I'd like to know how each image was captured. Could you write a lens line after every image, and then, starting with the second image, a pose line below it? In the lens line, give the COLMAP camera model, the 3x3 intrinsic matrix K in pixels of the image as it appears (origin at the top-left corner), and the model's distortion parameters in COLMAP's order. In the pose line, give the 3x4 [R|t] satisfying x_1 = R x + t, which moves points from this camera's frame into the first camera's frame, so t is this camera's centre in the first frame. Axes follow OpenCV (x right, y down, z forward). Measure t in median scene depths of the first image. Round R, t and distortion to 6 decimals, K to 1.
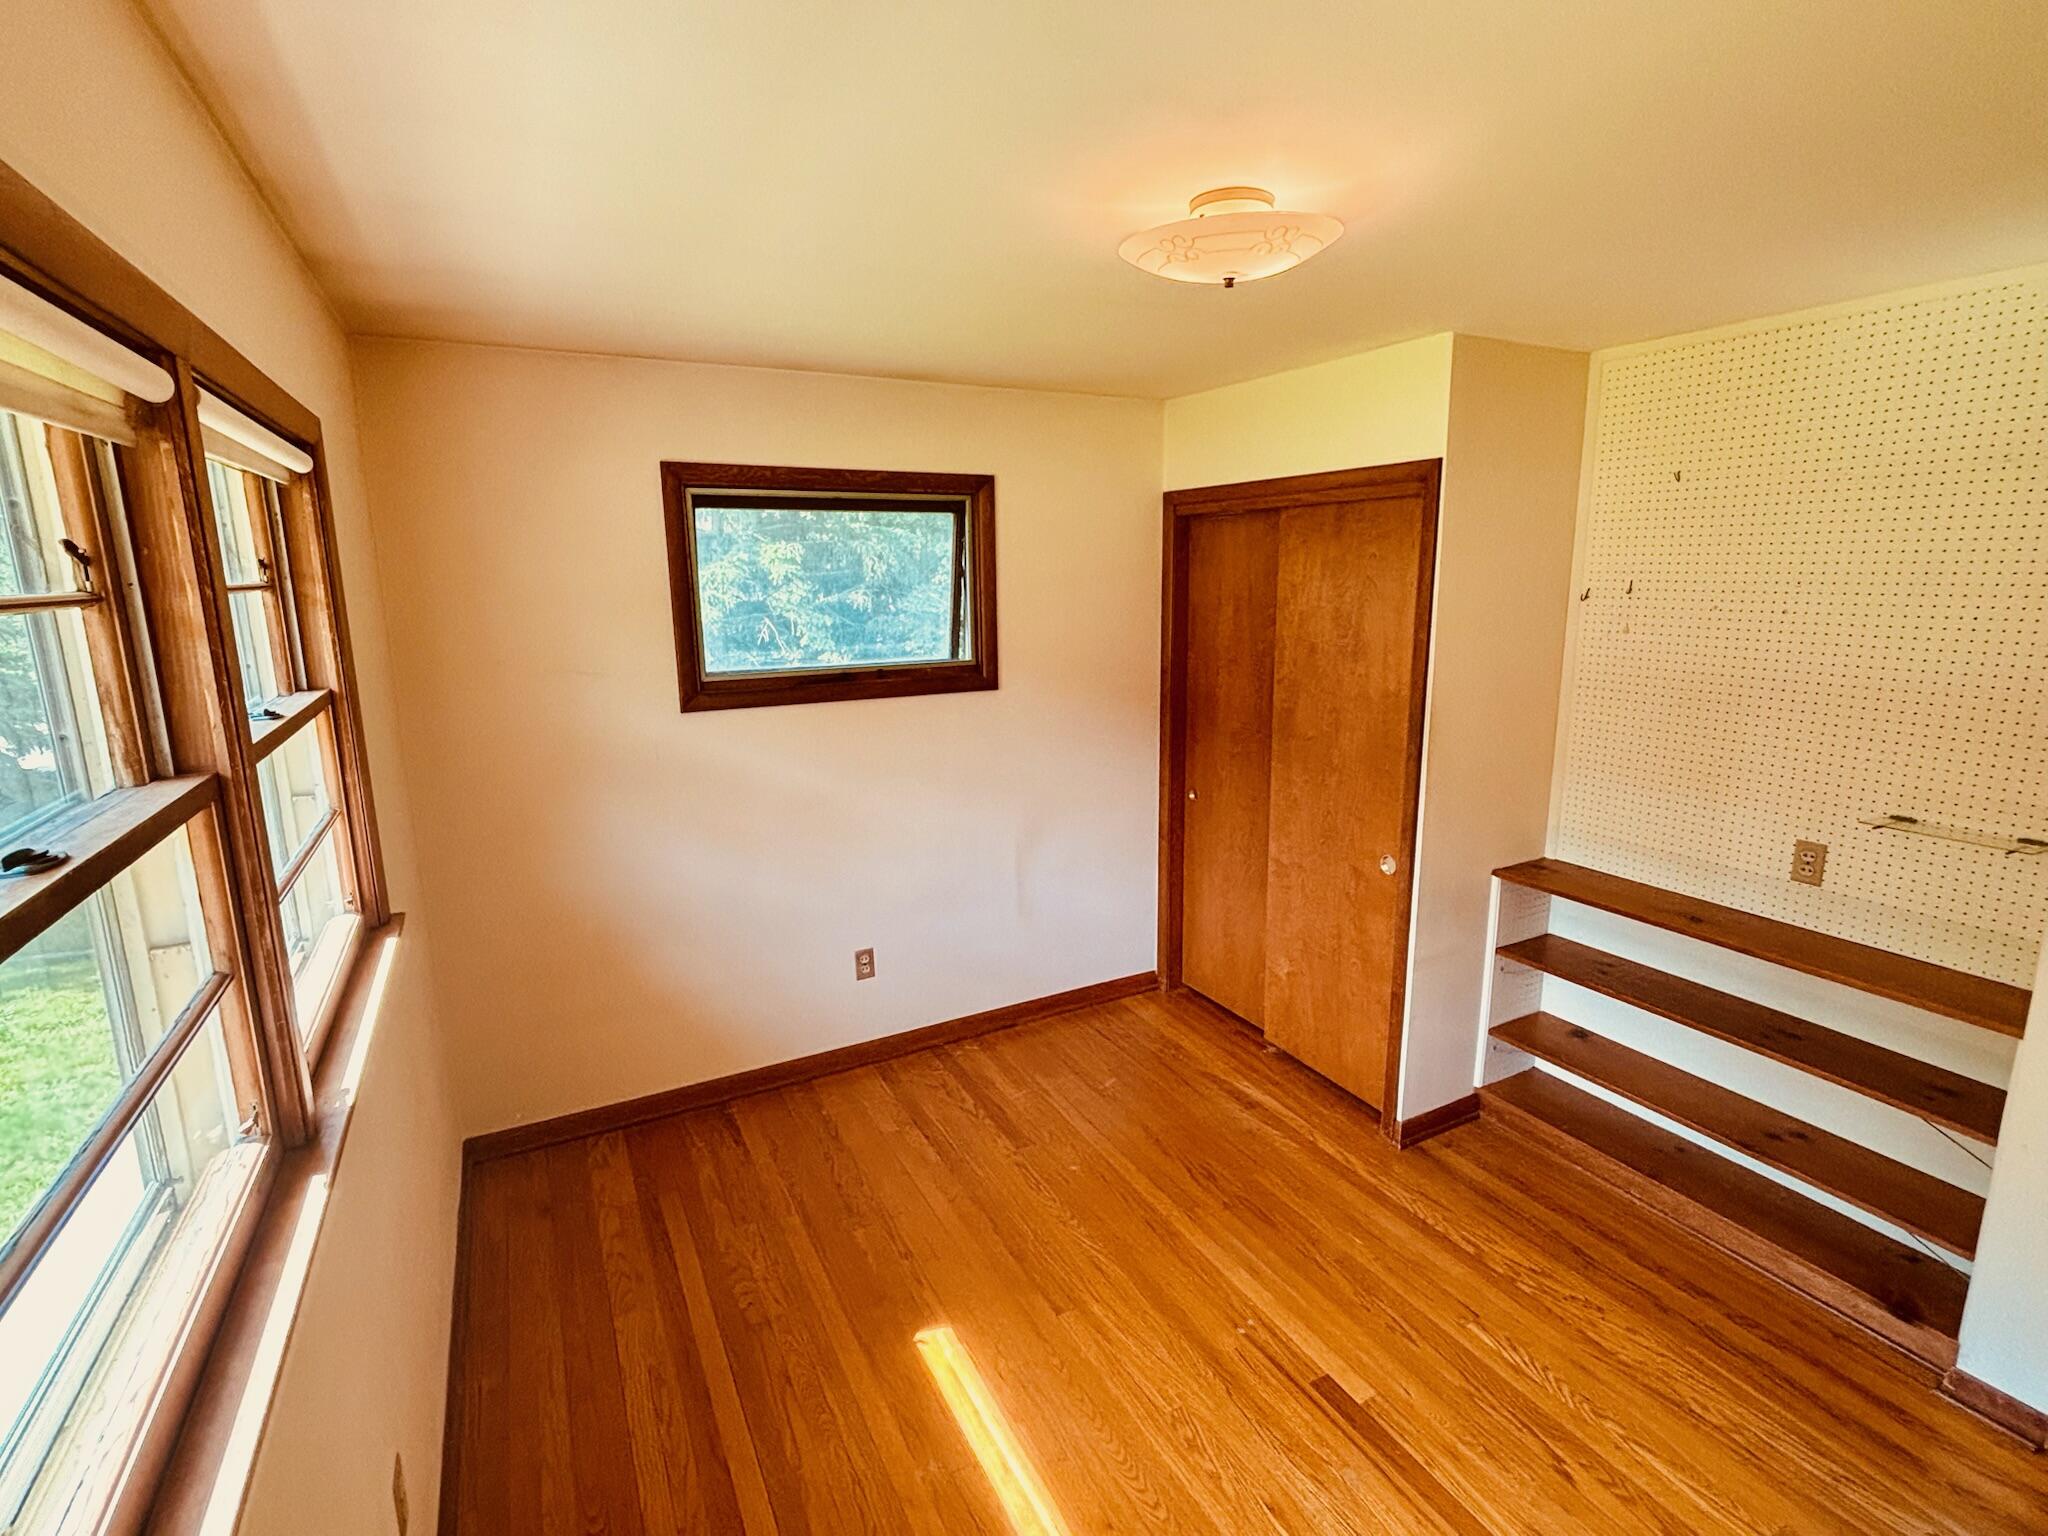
lens RADIAL K [[972.3, 0, 1022.6], [0, 972.3, 763.0], [0, 0, 1]] dist [0.000771, -0.006435]
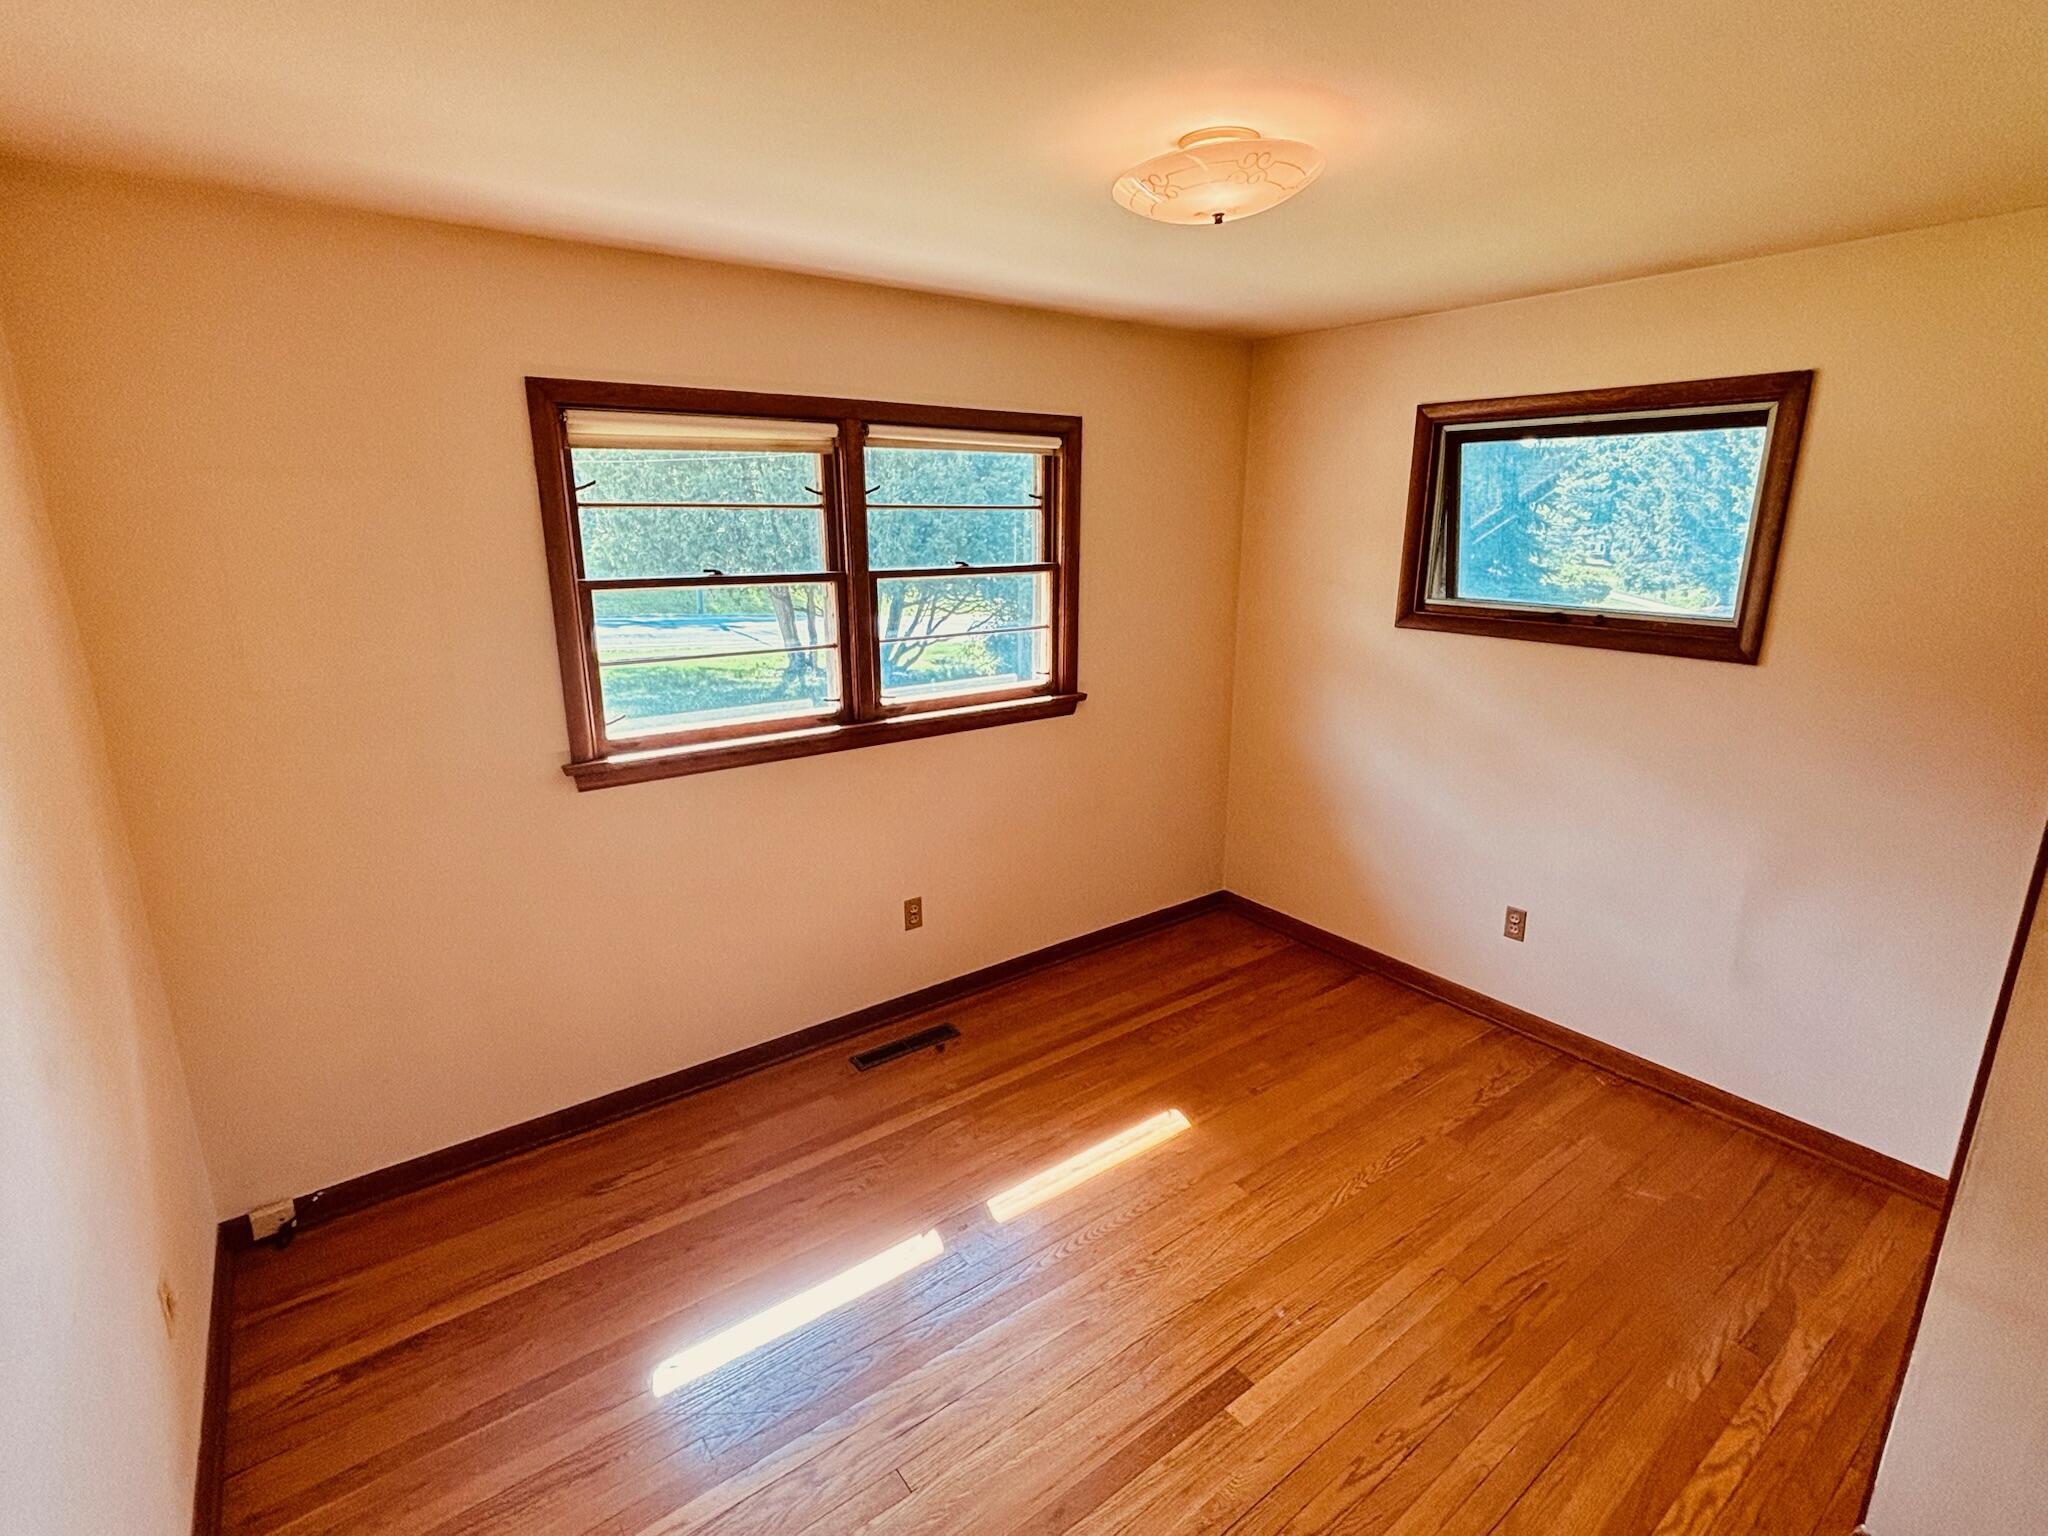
lens RADIAL K [[972.3, 0, 1025.7], [0, 972.3, 779.1], [0, 0, 1]] dist [0.000771, -0.006435]
pose [[0.137463, 0.267561, -0.953685, 0.779508], [-0.198531, 0.950729, 0.238115, -0.072331], [0.970407, 0.156604, 0.183809, 0.409103]]
